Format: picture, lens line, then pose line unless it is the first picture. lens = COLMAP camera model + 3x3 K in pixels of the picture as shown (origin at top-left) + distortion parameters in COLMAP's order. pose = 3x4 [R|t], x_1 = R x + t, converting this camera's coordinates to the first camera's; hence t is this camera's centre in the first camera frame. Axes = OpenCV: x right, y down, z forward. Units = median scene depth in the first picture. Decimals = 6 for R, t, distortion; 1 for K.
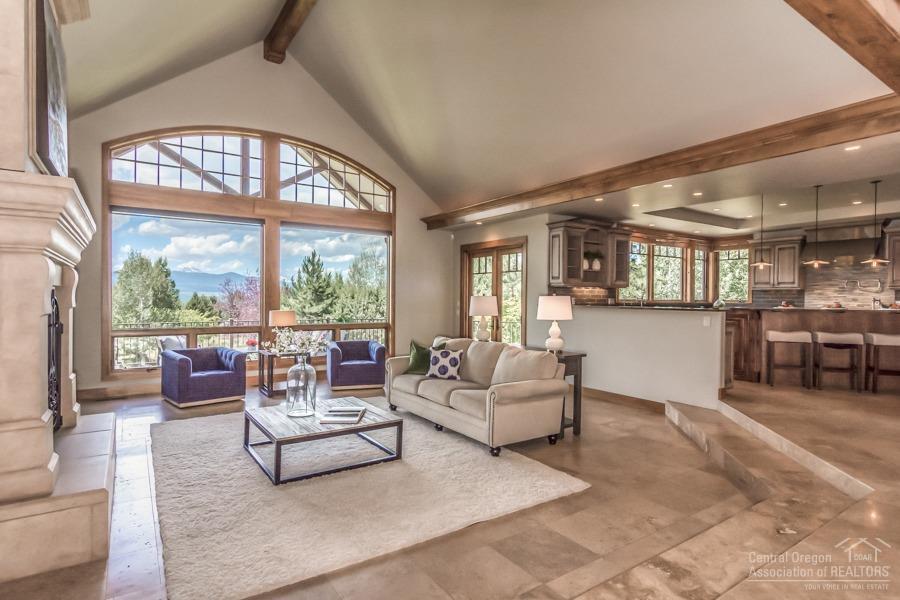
lens RADIAL K [[471.6, 0, 447.7], [0, 471.6, 298.6], [0, 0, 1]] dist [0.000672, -0.001438]
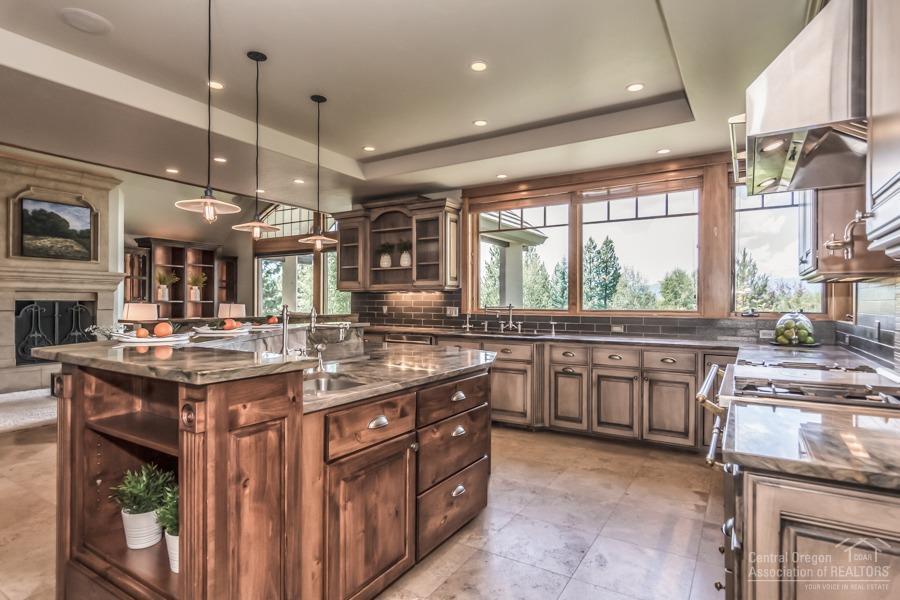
lens RADIAL K [[471.6, 0, 448.5], [0, 471.6, 303.5], [0, 0, 1]] dist [0.000672, -0.001438]
pose [[0.409485, -0.005570, -0.912300, 1.045614], [-0.002966, 0.999968, -0.007436, -0.000946], [0.912312, 0.005751, 0.409456, 0.813152]]
